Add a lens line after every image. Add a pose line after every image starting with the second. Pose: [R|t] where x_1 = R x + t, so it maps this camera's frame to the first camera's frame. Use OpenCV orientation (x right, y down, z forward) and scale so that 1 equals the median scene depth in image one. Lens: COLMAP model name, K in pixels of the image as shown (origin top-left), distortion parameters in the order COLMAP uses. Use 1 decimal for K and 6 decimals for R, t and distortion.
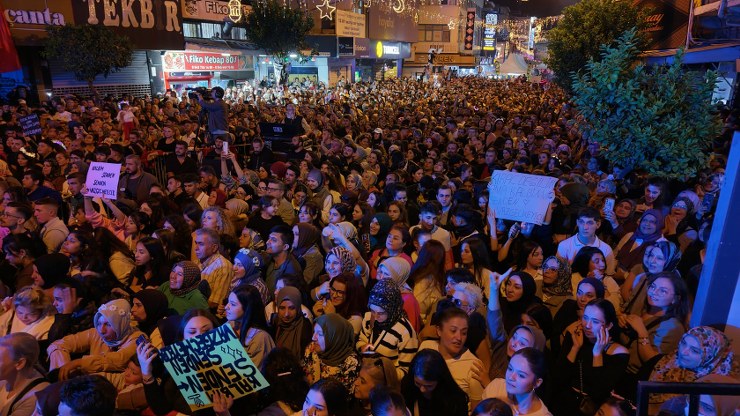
lens RADIAL K [[491.2, 0, 368.5], [0, 491.2, 209.7], [0, 0, 1]] dist [0.002731, -0.009142]
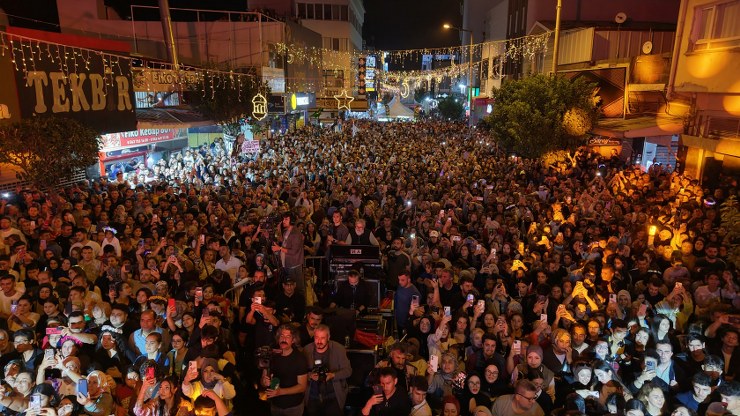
lens RADIAL K [[491.2, 0, 369.9], [0, 491.2, 208.2], [0, 0, 1]] dist [0.002731, -0.009142]
pose [[0.959024, -0.069734, 0.274607, -0.237670], [0.086007, 0.995154, -0.047658, -0.118863], [-0.269953, 0.069323, 0.960375, 0.083939]]
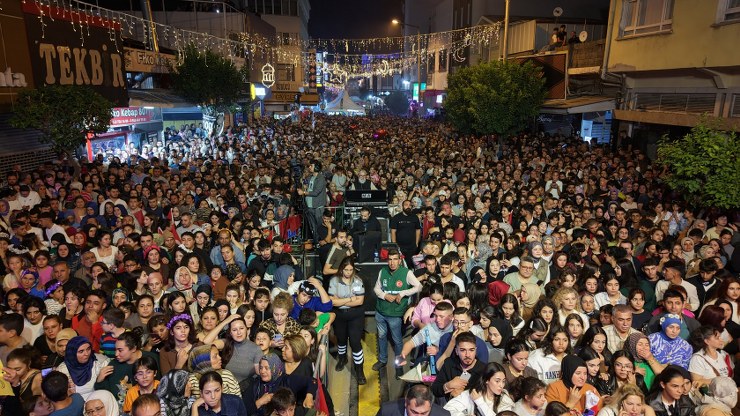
lens RADIAL K [[491.2, 0, 372.1], [0, 491.2, 206.5], [0, 0, 1]] dist [0.002731, -0.009142]
pose [[0.915593, -0.097924, 0.390000, -0.347232], [0.122725, 0.991669, -0.039124, -0.059170], [-0.382920, 0.083684, 0.919983, 0.029494]]
